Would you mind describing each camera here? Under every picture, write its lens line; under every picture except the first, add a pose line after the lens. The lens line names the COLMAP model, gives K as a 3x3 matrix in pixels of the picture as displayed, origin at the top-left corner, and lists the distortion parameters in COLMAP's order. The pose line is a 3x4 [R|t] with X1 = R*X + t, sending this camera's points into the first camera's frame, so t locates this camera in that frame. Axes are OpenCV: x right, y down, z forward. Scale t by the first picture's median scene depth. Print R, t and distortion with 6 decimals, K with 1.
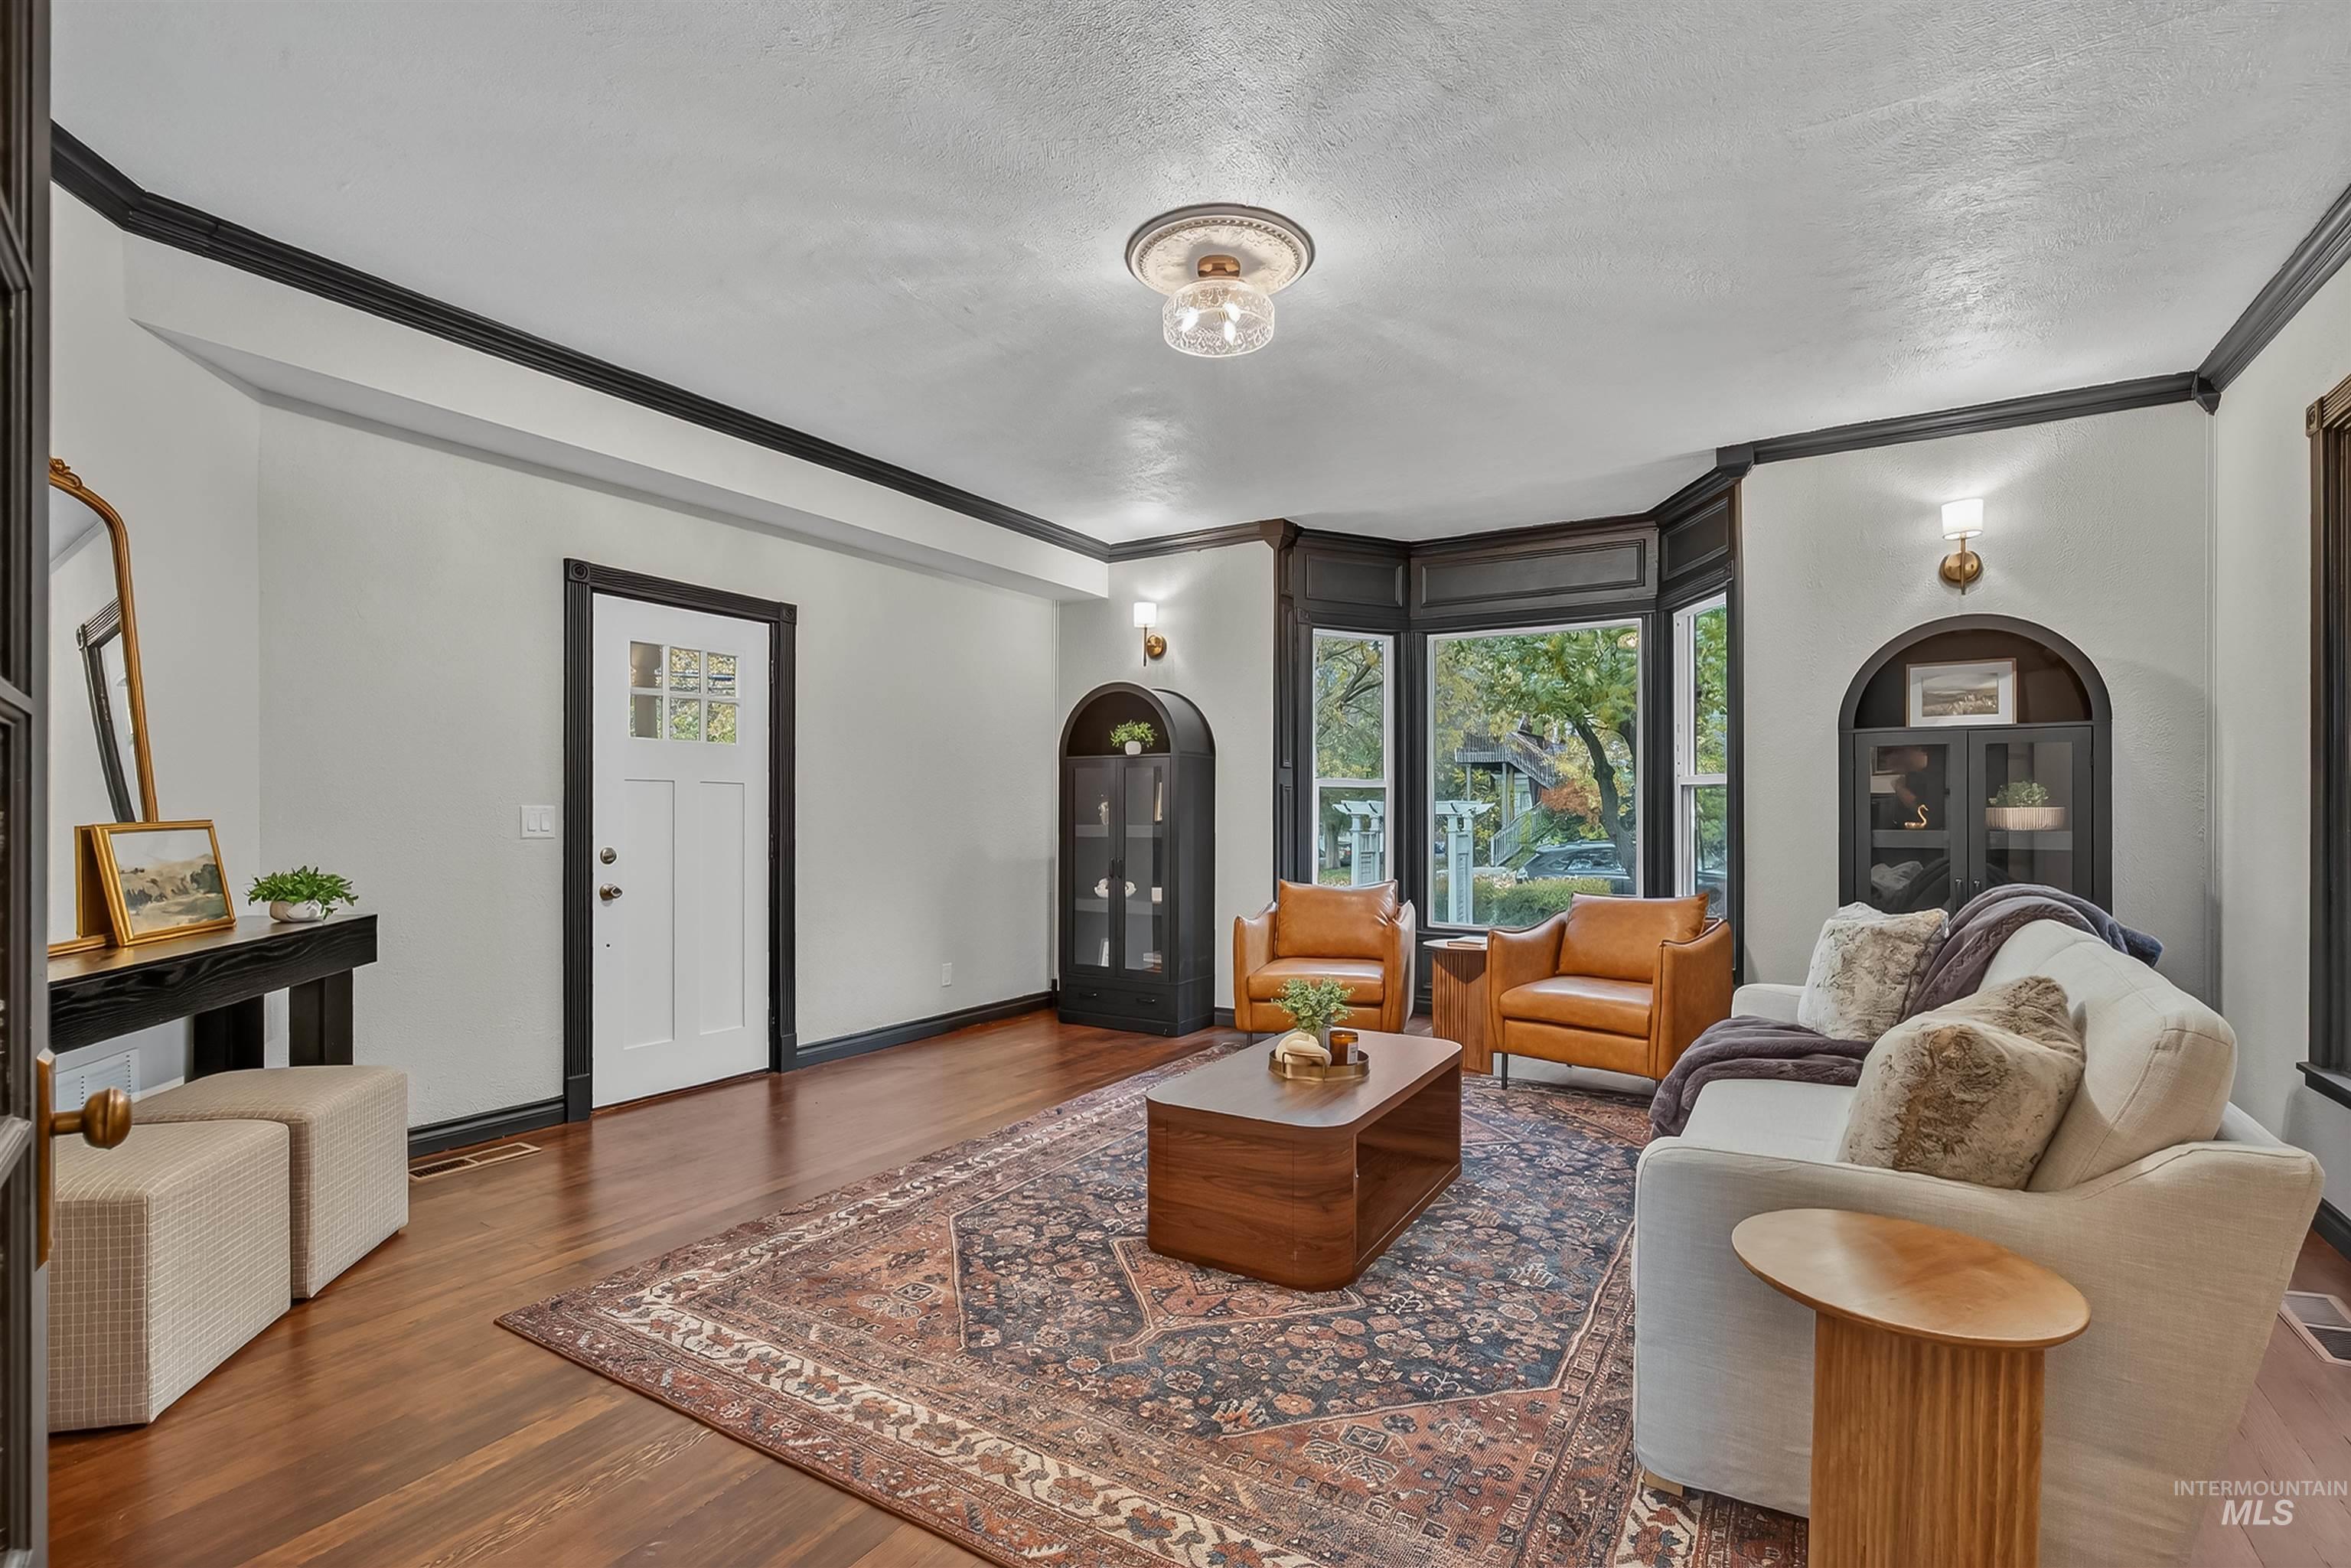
lens RADIAL K [[1074.7, 0, 1192.1], [0, 1074.7, 809.0], [0, 0, 1]] dist [0.000685, -0.000134]
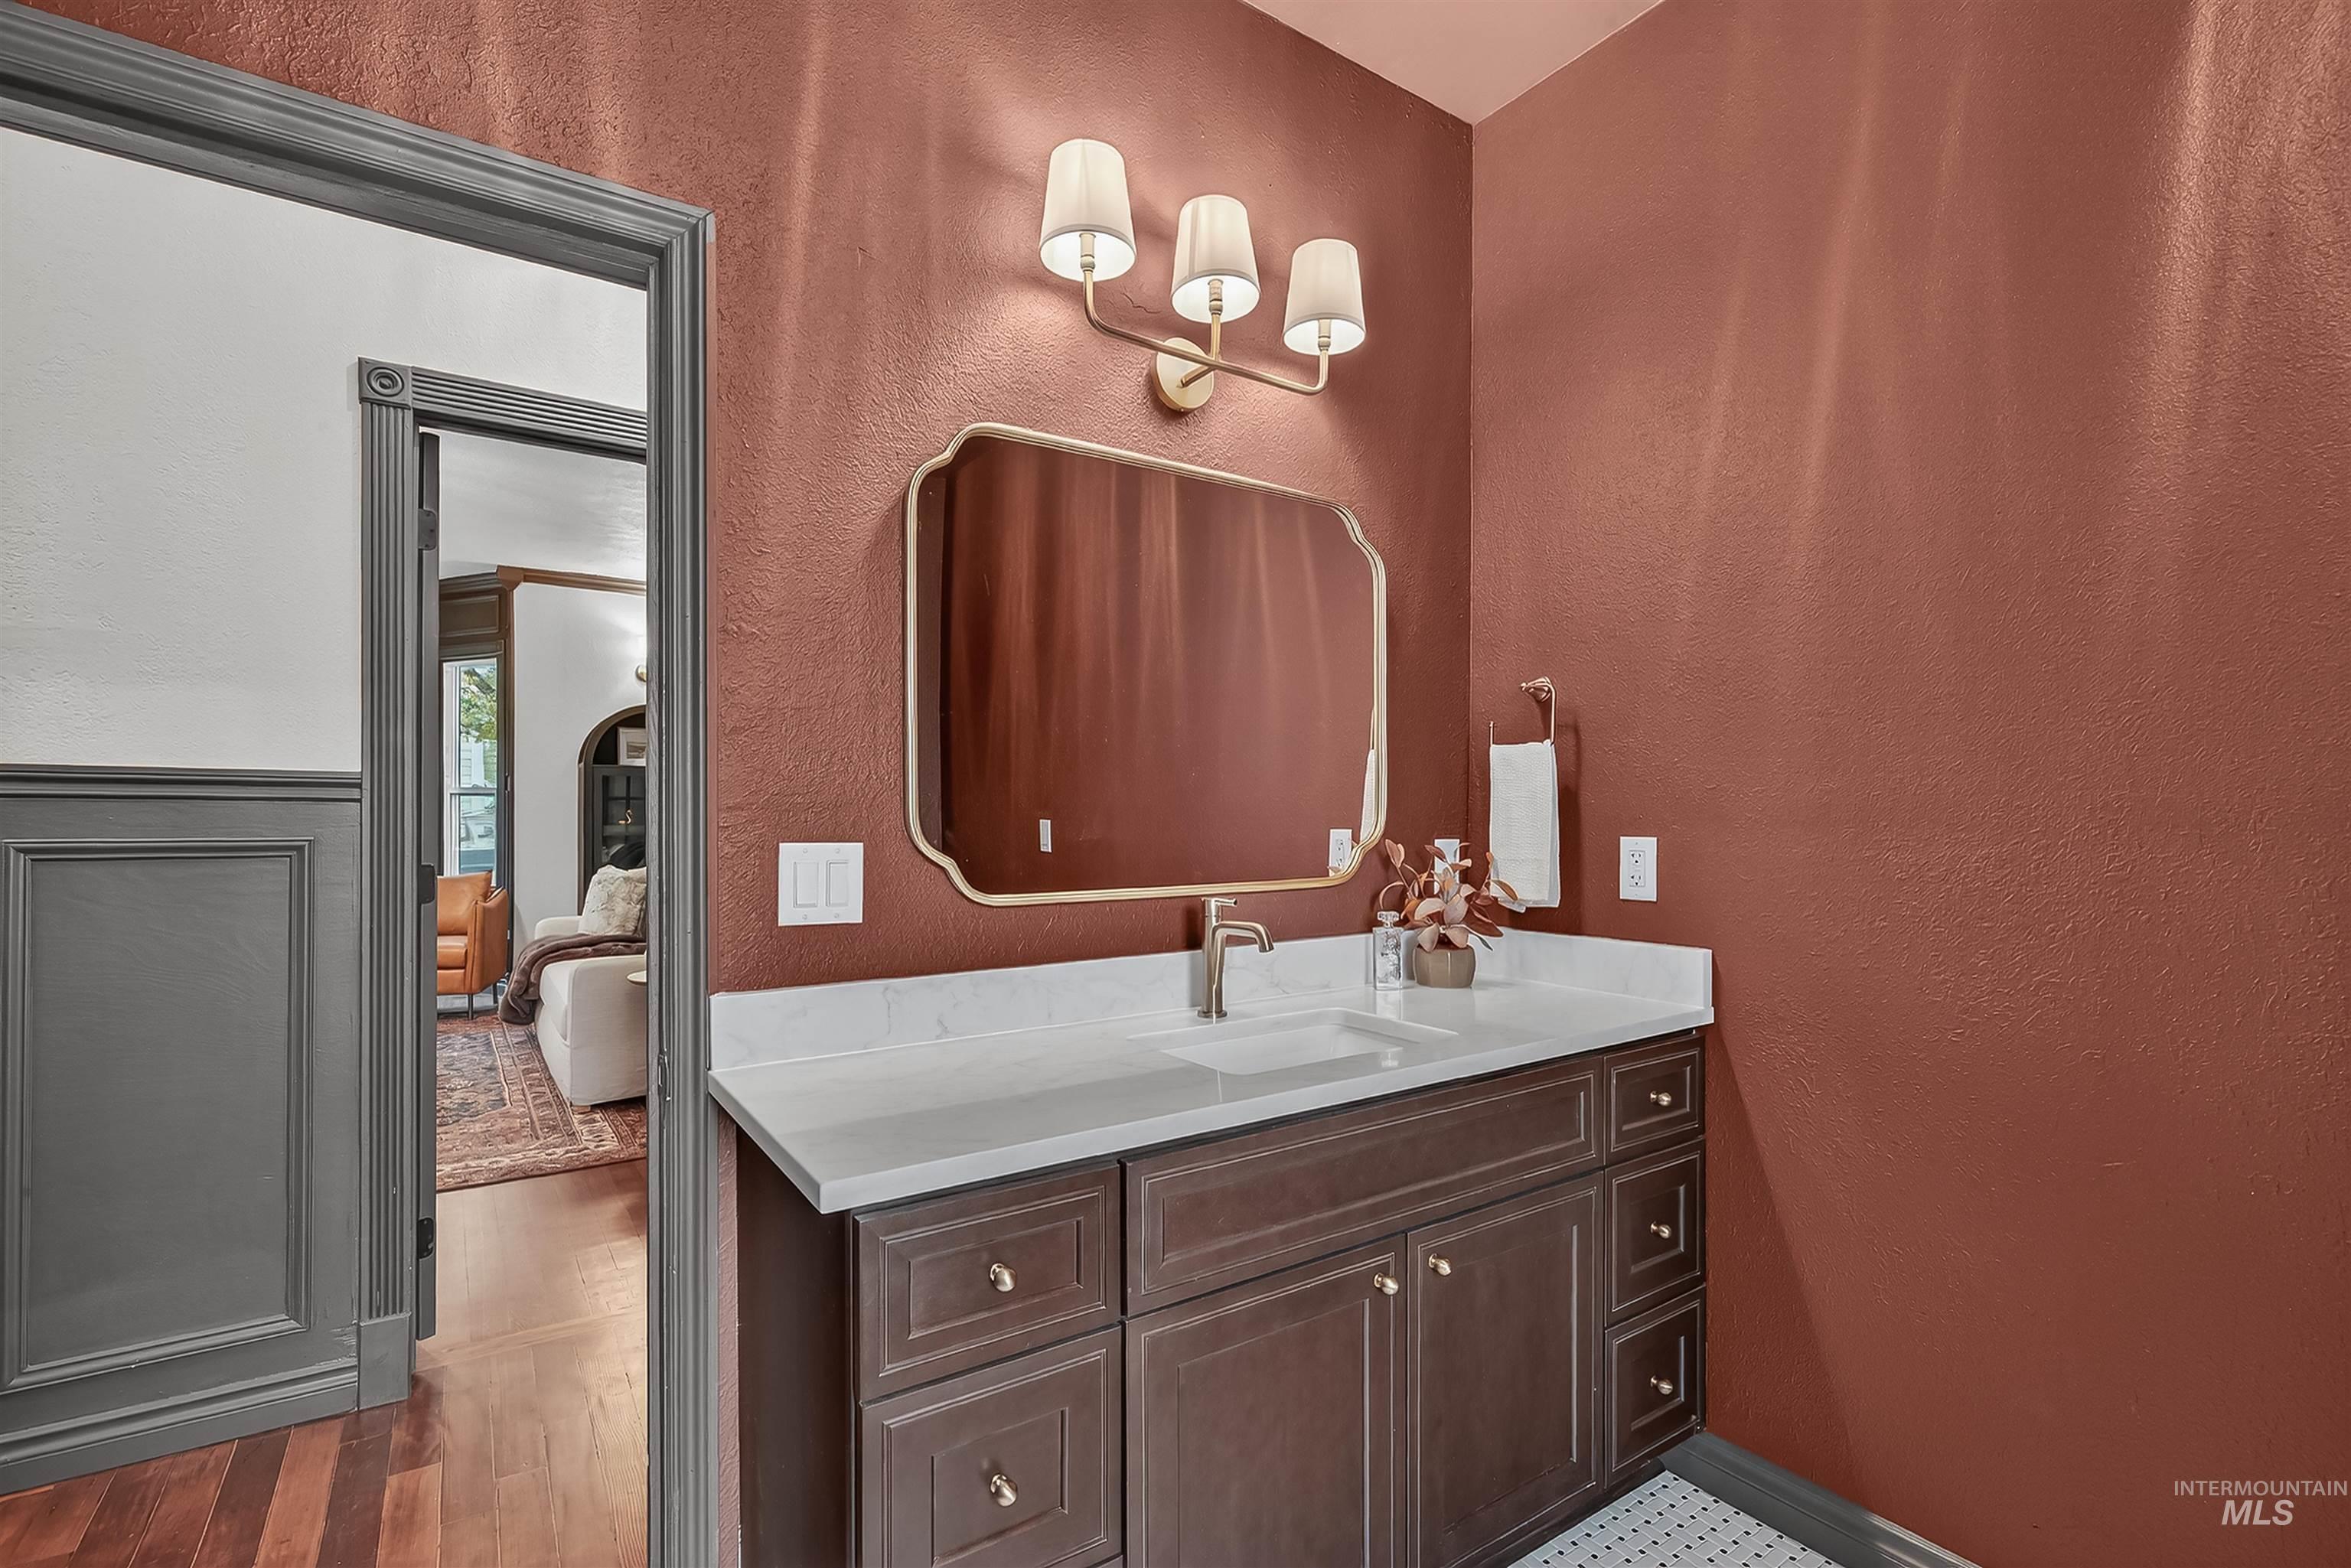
lens RADIAL K [[1074.7, 0, 1170.6], [0, 1074.7, 807.7], [0, 0, 1]] dist [0.000685, -0.000134]
pose [[0.416432, 0.013418, 0.909068, -0.680077], [-0.005046, 0.999910, -0.012448, 0.009902], [-0.909153, 0.000597, 0.416462, -0.652423]]
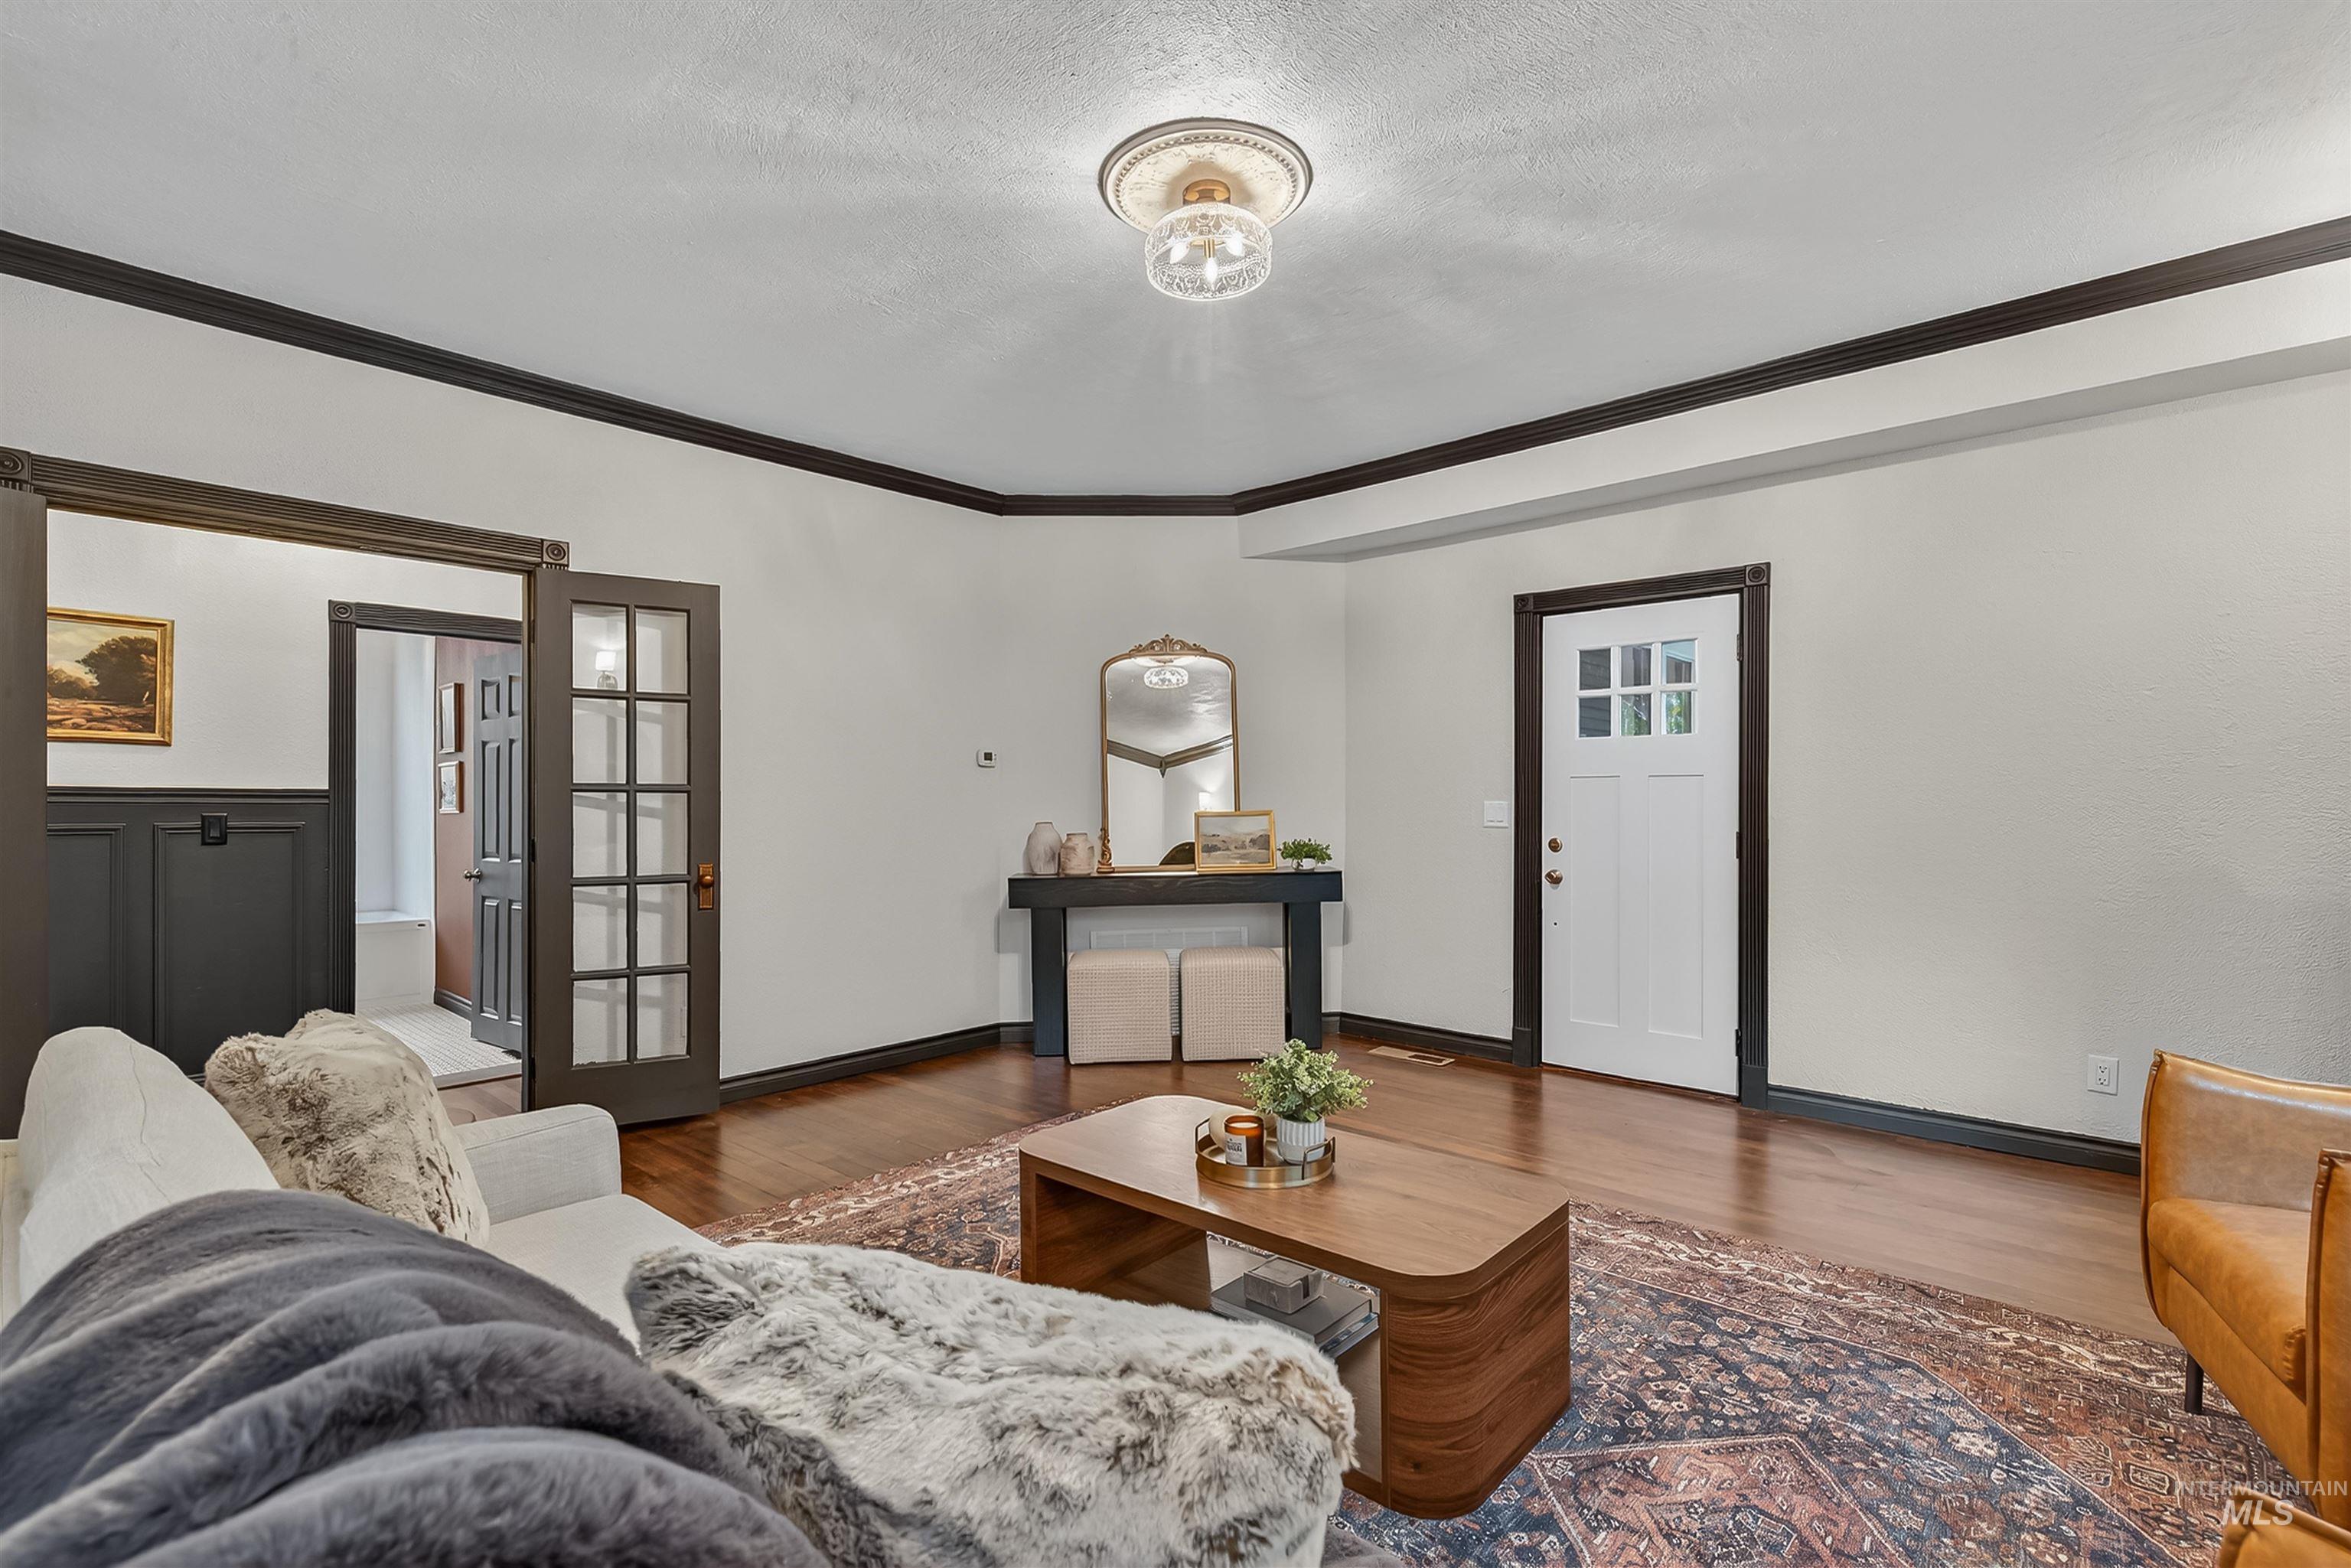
lens RADIAL K [[1074.7, 0, 1170.7], [0, 1074.7, 787.1], [0, 0, 1]] dist [0.000685, -0.000134]
pose [[-0.193891, -0.010405, -0.980968, 0.850495], [0.006568, 0.999908, -0.011904, -0.008479], [0.981001, -0.008751, -0.193805, 1.075589]]
